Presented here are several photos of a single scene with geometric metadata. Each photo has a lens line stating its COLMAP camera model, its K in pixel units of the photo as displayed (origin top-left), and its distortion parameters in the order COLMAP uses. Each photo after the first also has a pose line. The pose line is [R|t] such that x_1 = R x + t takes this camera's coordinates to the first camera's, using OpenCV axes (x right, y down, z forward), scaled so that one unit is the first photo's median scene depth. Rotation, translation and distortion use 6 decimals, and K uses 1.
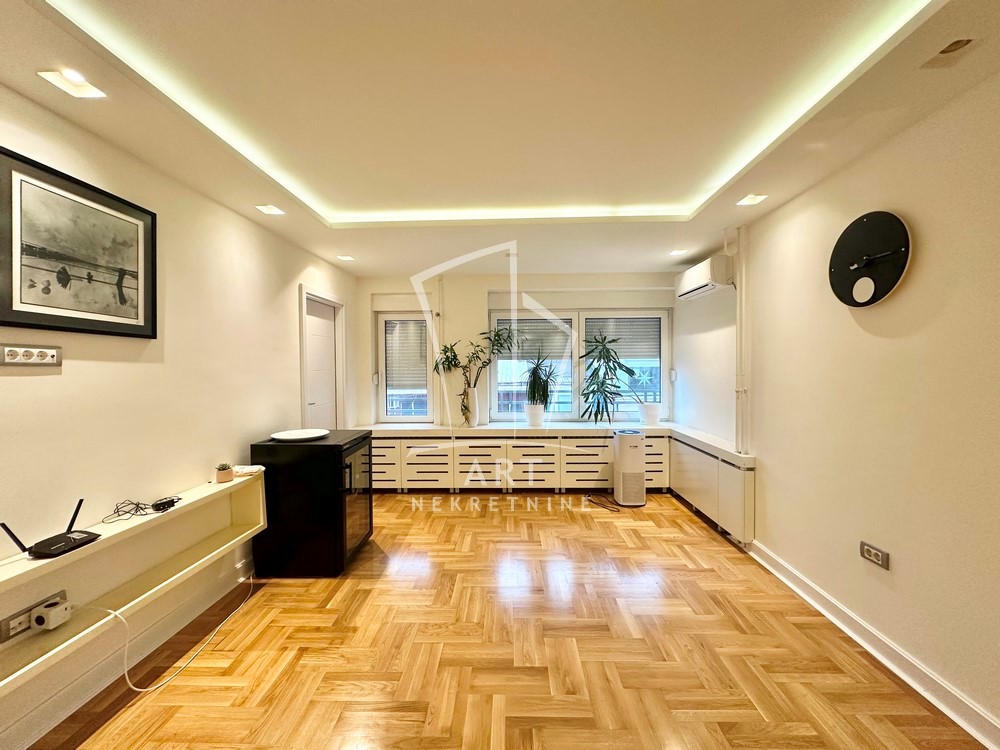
lens RADIAL K [[396.3, 0, 500.0], [0, 396.3, 375.0], [0, 0, 1]] dist [-0.001423, -0.000052]
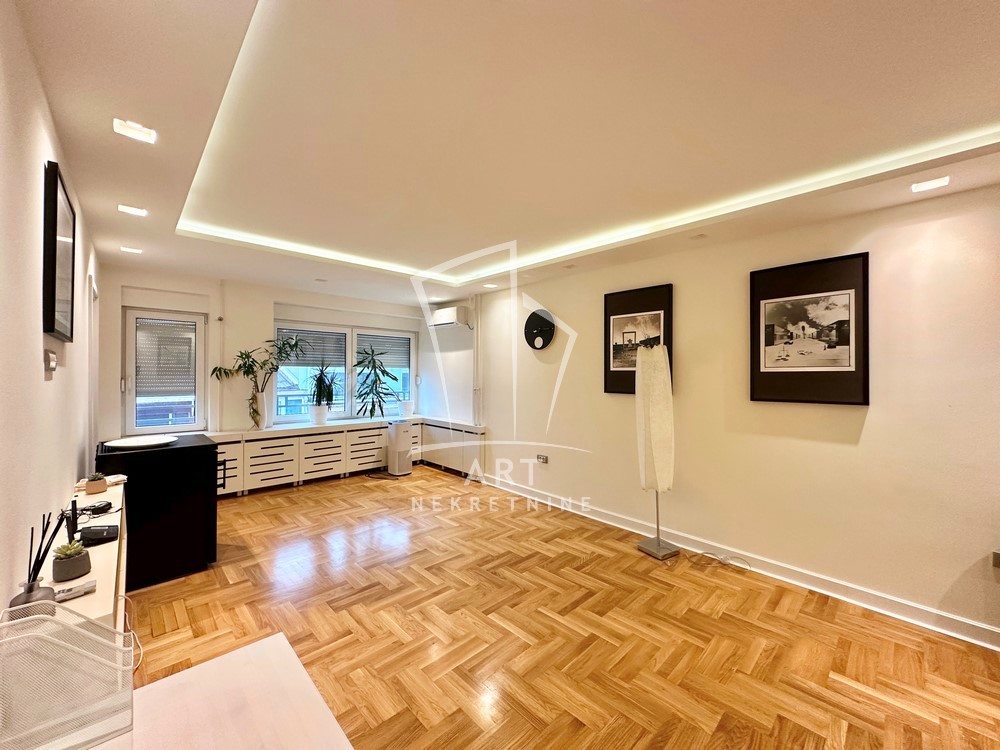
lens RADIAL K [[396.3, 0, 500.0], [0, 396.3, 375.0], [0, 0, 1]] dist [-0.001423, -0.000052]
pose [[0.702356, 0.008493, 0.711775, -0.388286], [0.000987, 0.999916, -0.012906, 0.000412], [-0.711825, 0.009767, 0.702289, -0.198148]]
